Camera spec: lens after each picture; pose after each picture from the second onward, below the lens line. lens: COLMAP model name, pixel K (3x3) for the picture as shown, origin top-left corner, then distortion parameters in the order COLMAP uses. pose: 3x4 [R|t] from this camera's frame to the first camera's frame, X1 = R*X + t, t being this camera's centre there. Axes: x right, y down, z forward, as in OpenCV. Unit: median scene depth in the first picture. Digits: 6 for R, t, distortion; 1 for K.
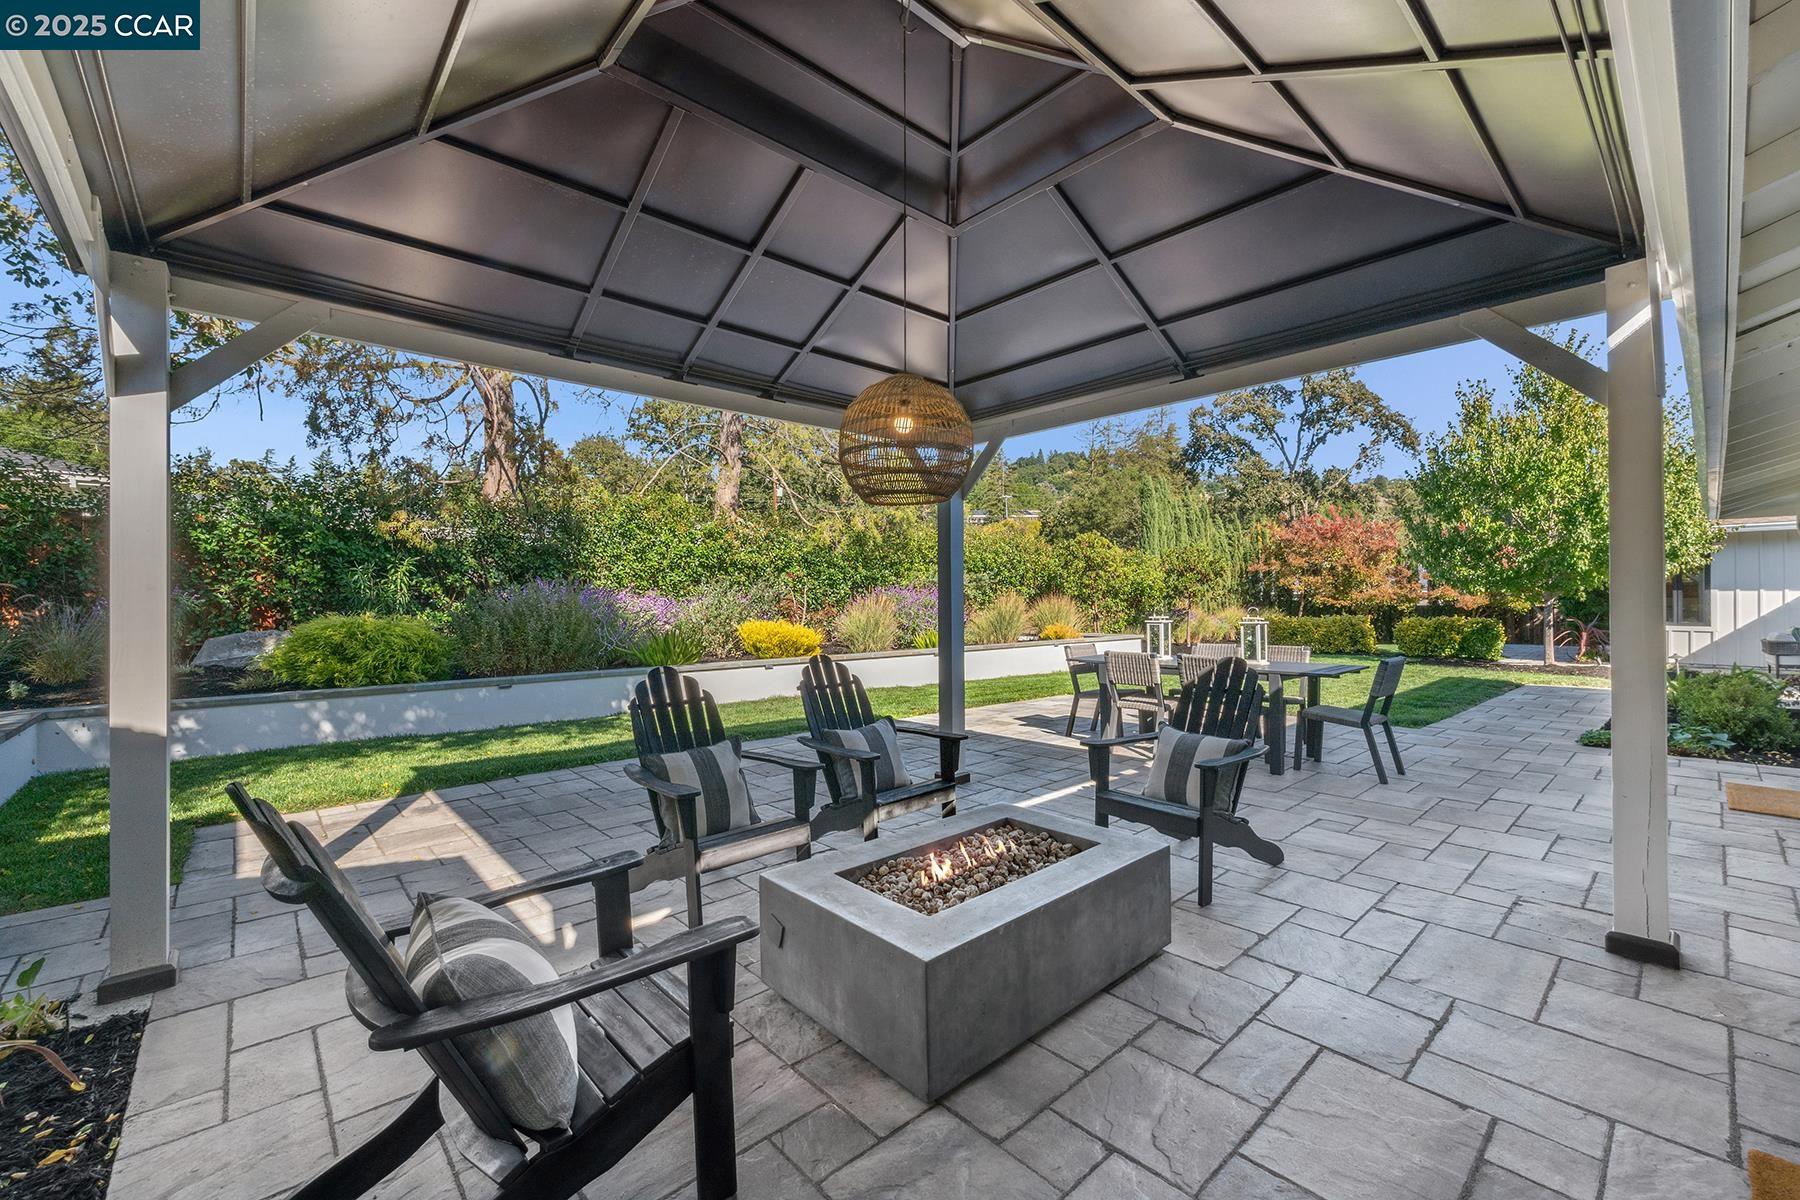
lens RADIAL K [[739.4, 0, 896.8], [0, 739.4, 593.3], [0, 0, 1]] dist [-0.000171, 0.000164]
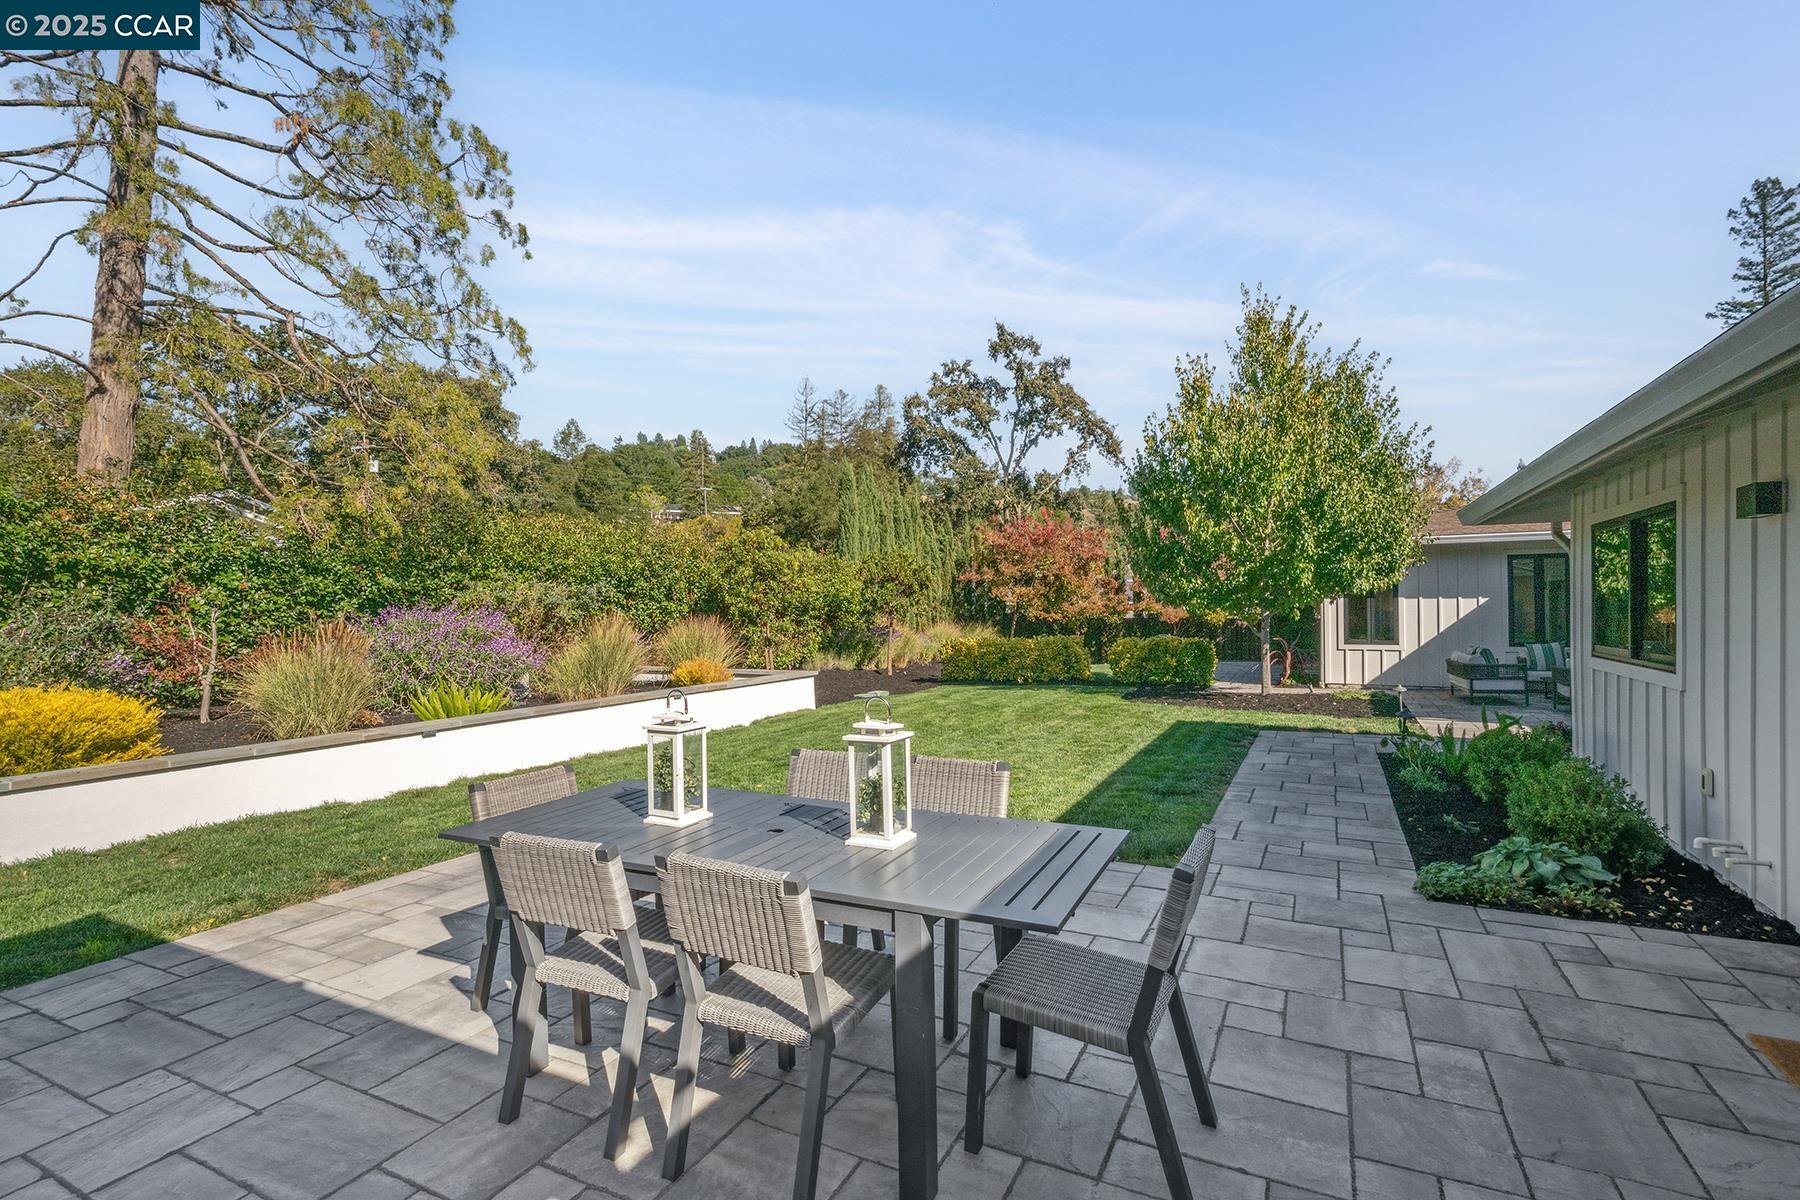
lens RADIAL K [[829.5, 0, 898.7], [0, 829.5, 607.3], [0, 0, 1]] dist [-0.000198, 0.000342]
pose [[0.936107, -0.006898, 0.351647, 0.068166], [0.004501, 0.999961, 0.007635, -0.006558], [-0.351686, -0.005564, 0.936101, 0.117680]]
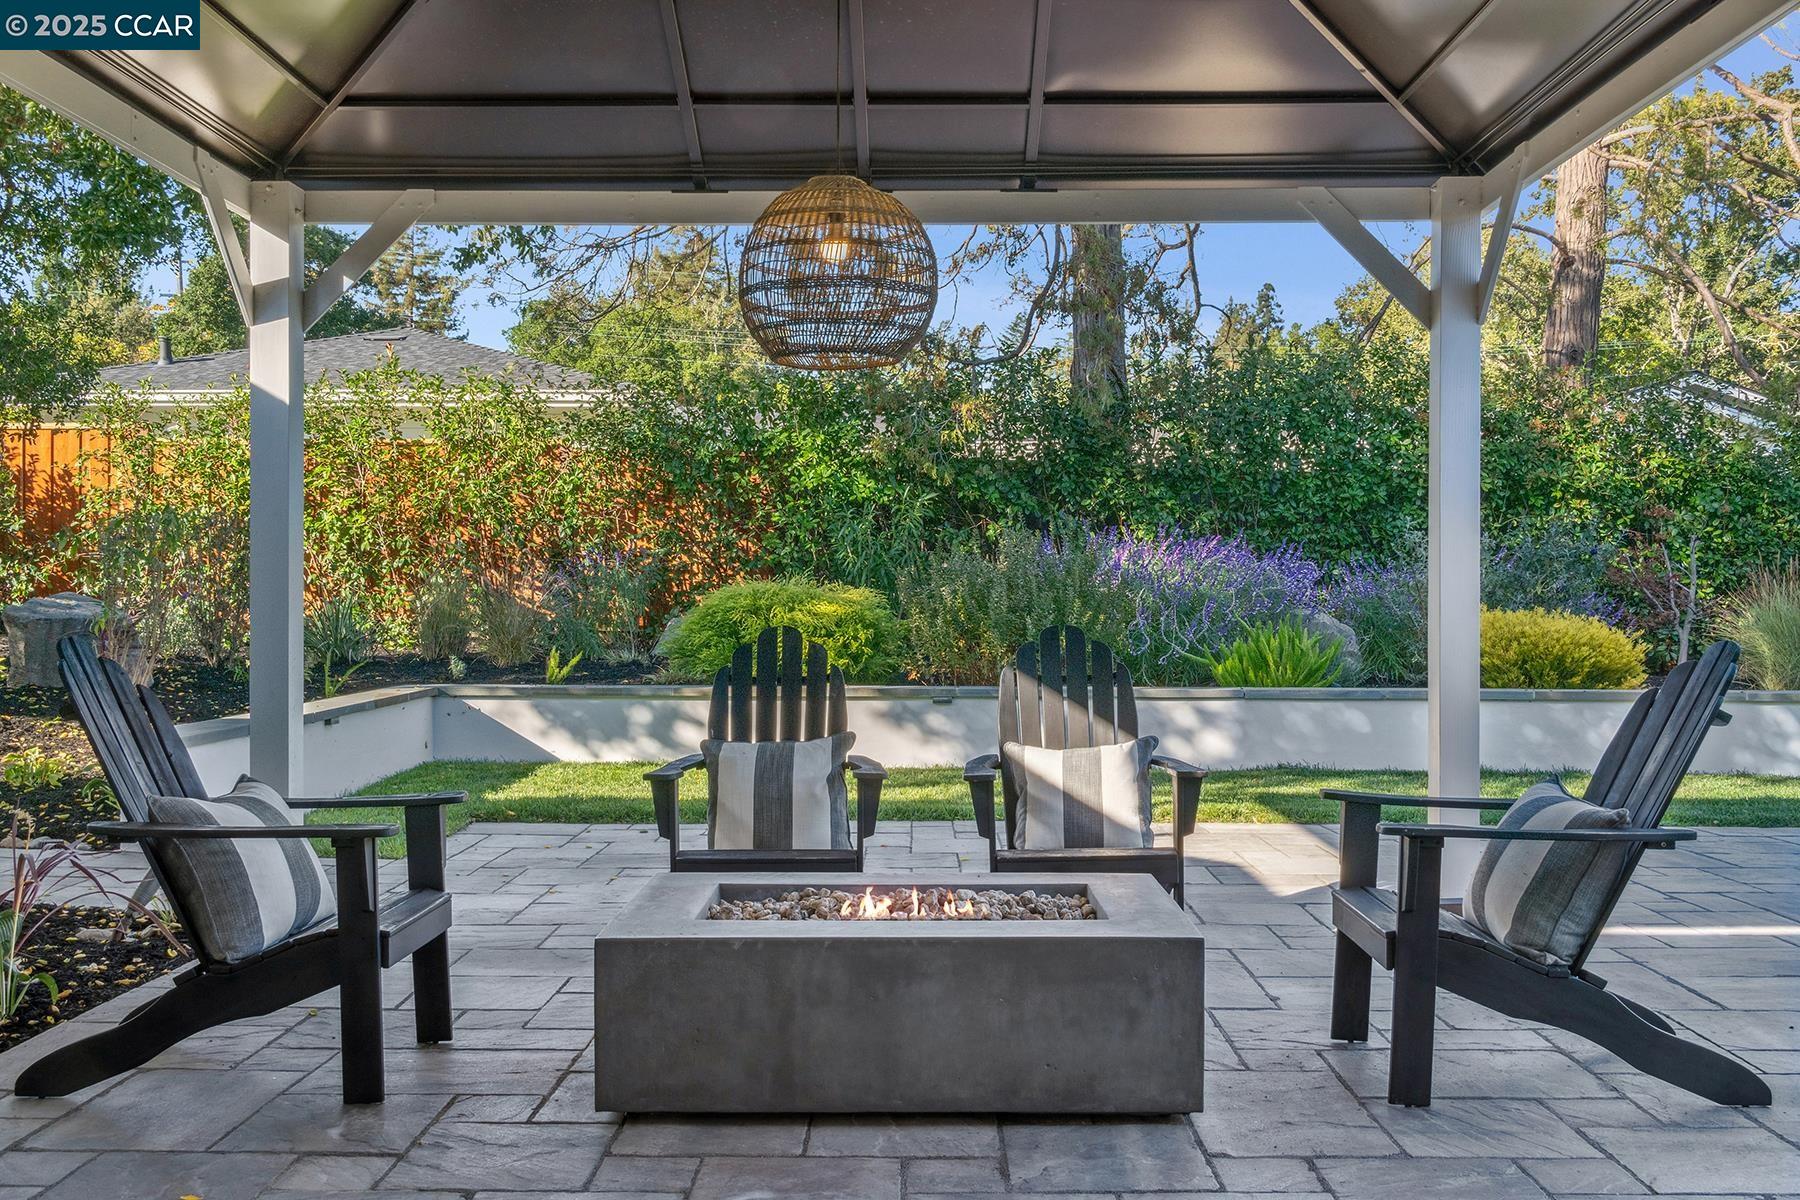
lens RADIAL K [[1696.3, 0, 900.0], [0, 1696.3, 600.0], [0, 0, 1]] dist [0.001702, -0.000114]
pose [[0.733249, 0.011665, -0.679860, 0.100494], [-0.001214, 0.999874, 0.015847, 0.005841], [0.679959, -0.010795, 0.733170, -0.009454]]
